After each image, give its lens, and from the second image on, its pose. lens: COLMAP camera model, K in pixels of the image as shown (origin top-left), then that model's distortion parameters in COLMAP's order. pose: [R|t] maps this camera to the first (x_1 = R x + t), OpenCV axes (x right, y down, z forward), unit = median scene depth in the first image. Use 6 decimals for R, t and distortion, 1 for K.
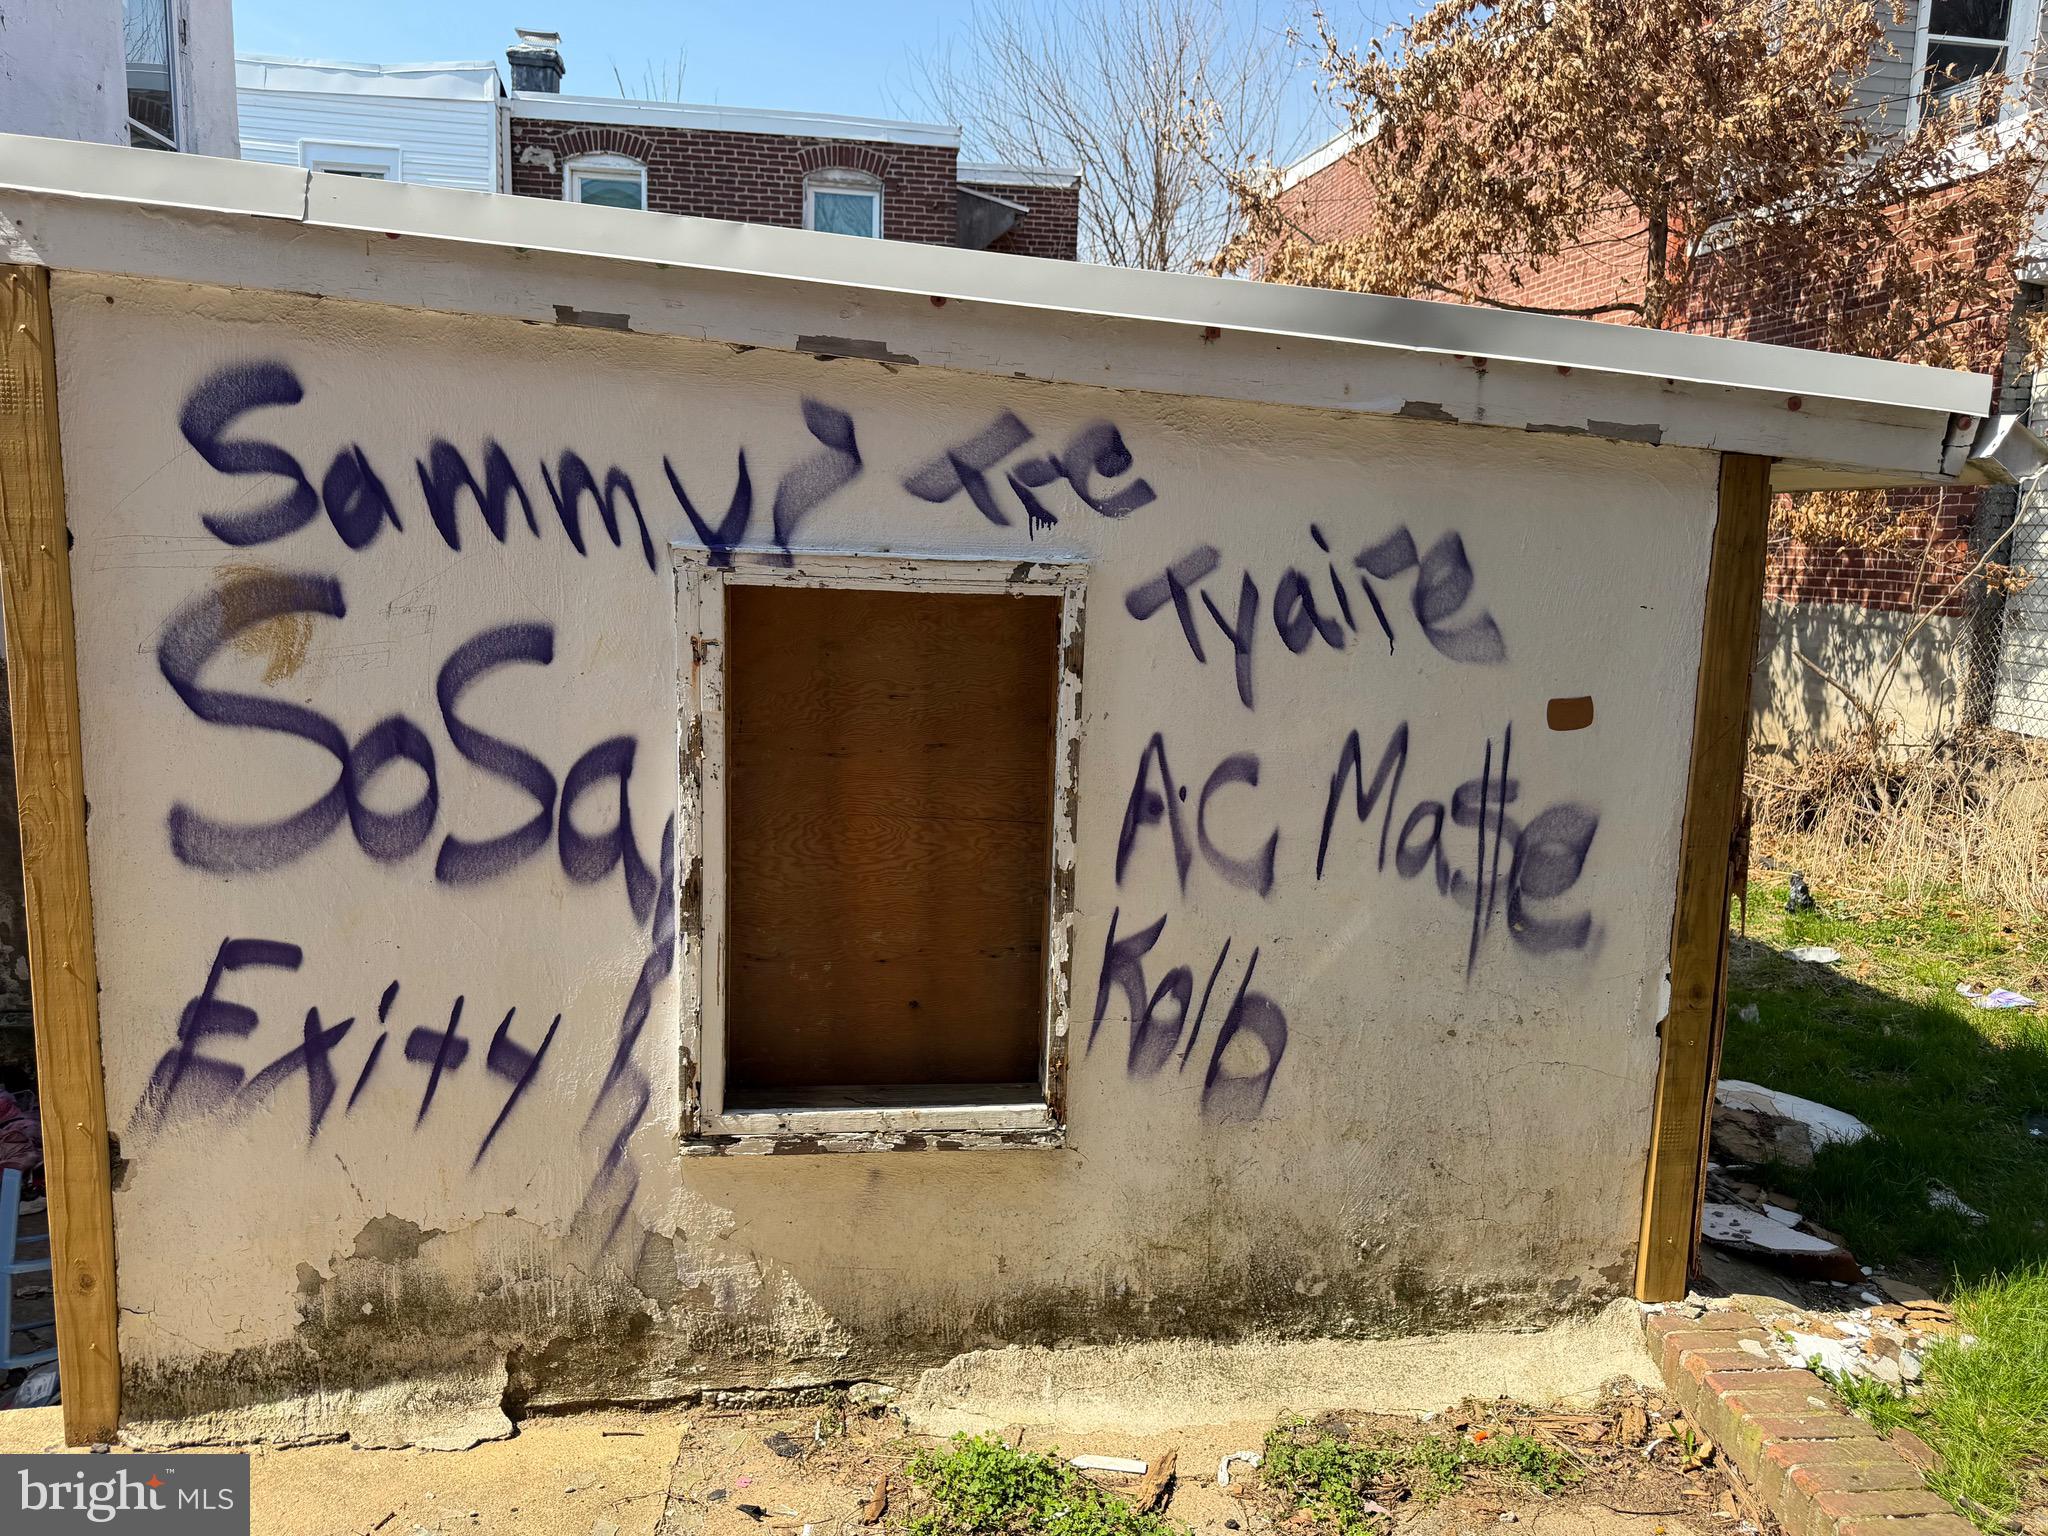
lens RADIAL K [[1439.5, 0, 1026.8], [0, 1439.5, 752.8], [0, 0, 1]] dist [0.082018, -0.121510]
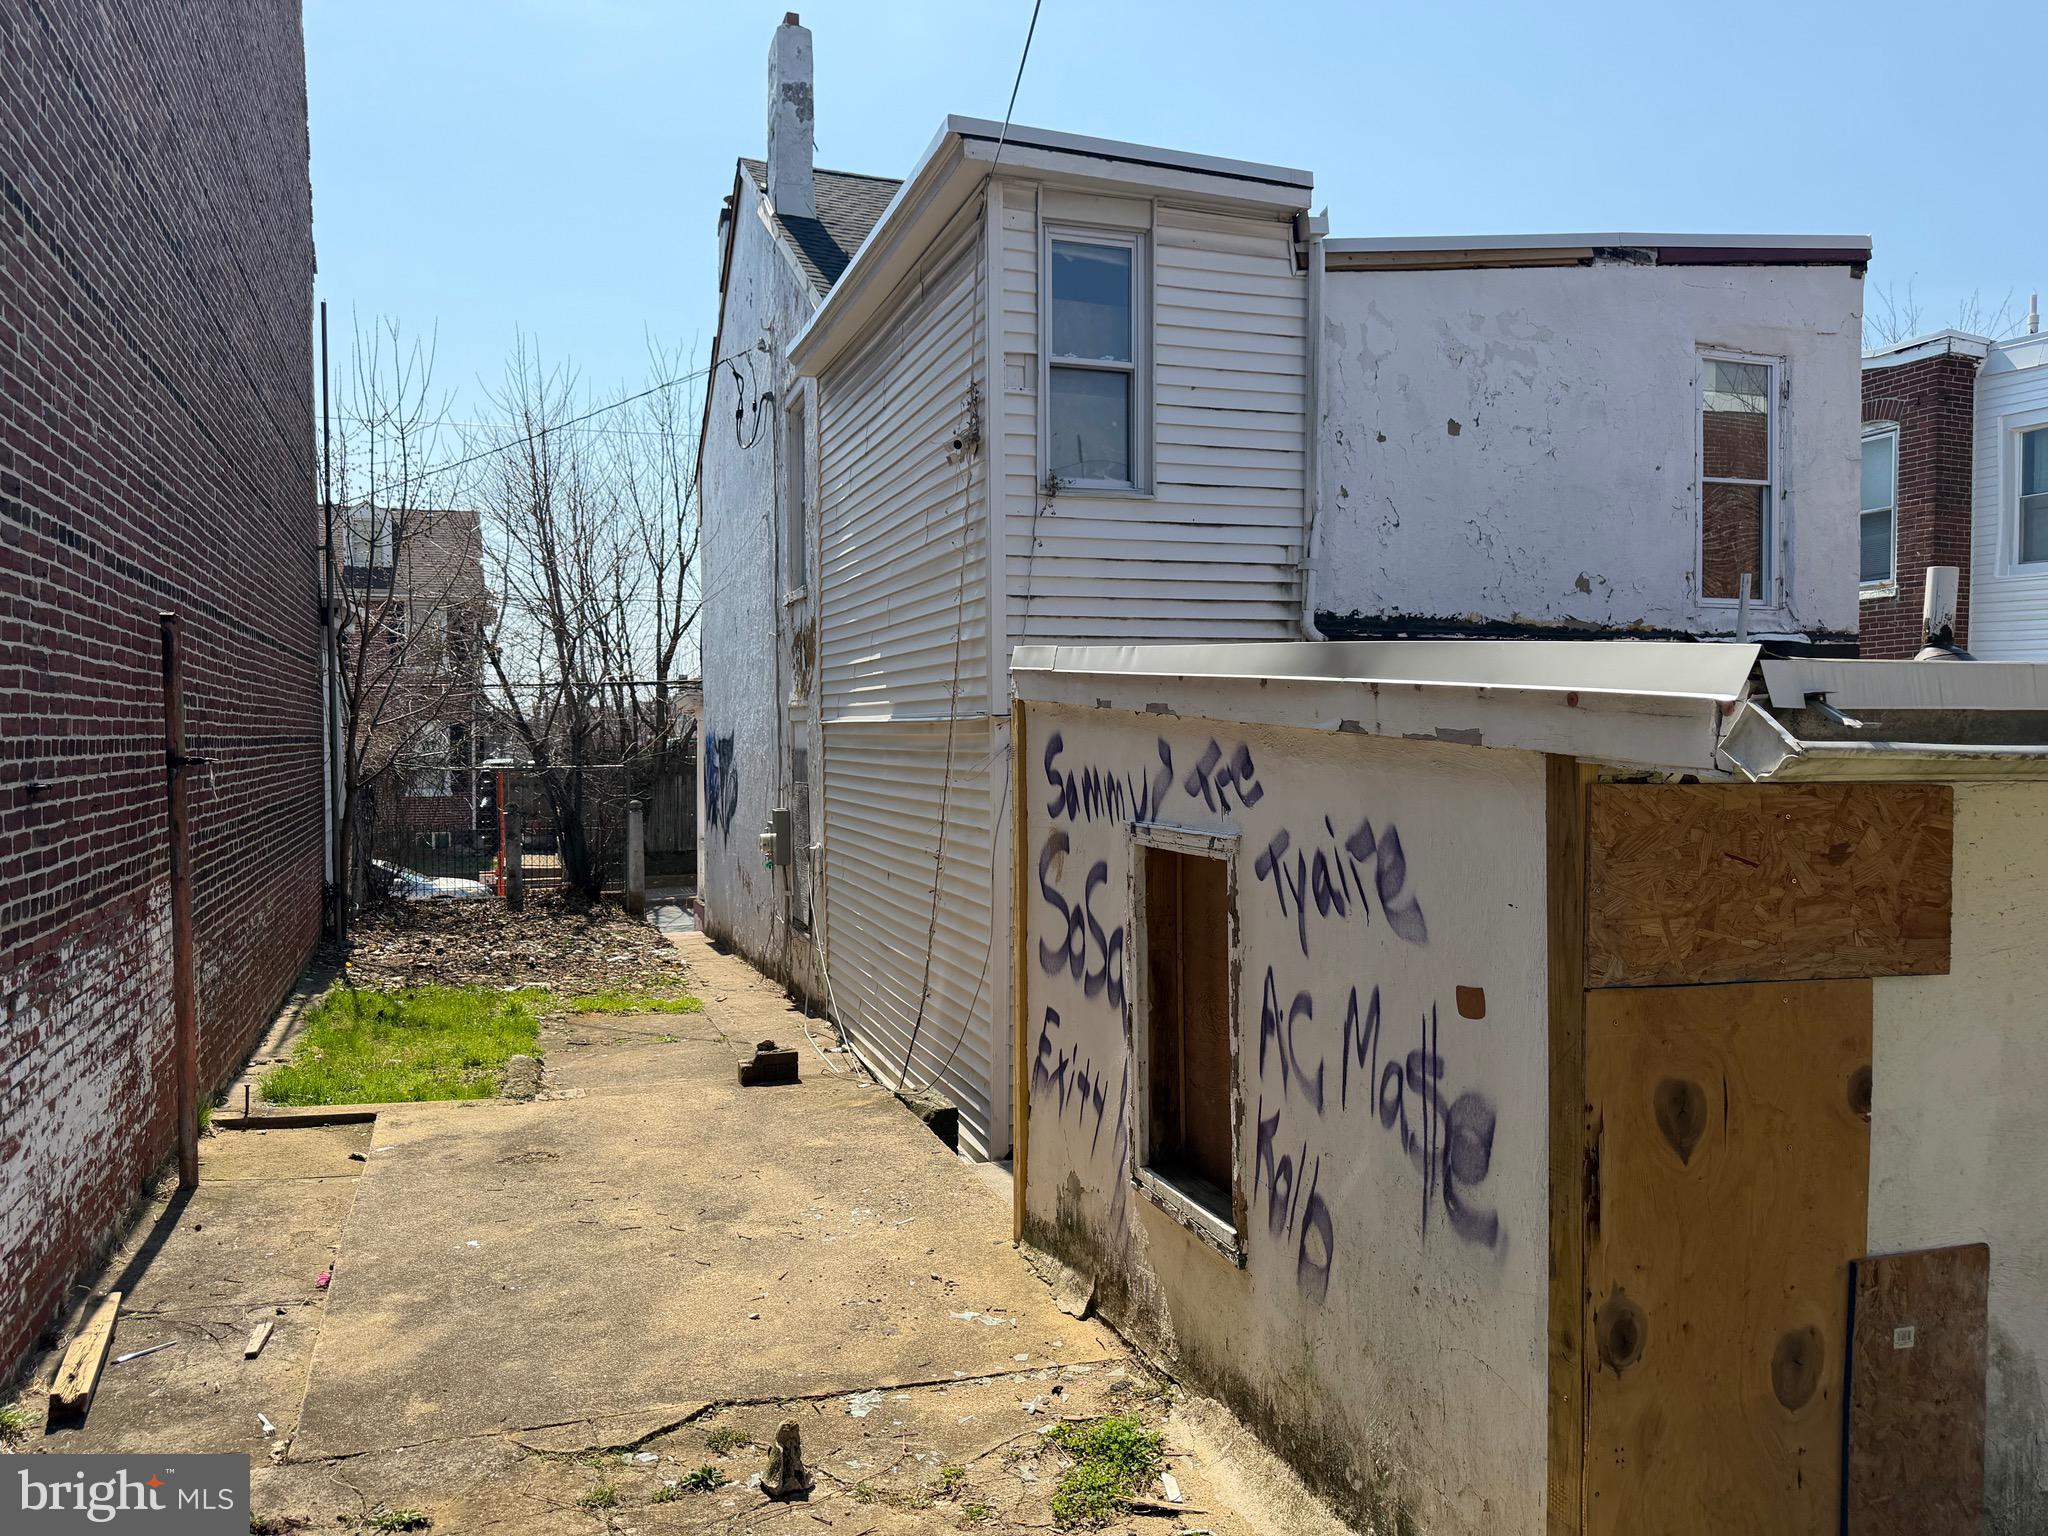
lens RADIAL K [[1460.5, 0, 1018.3], [0, 1460.5, 762.5], [0, 0, 1]] dist [0.080256, -0.100954]
pose [[0.203127, -0.015954, -0.979023, 1.356828], [-0.135449, 0.989796, -0.044232, -0.107541], [0.969739, 0.141592, 0.198893, 0.463031]]
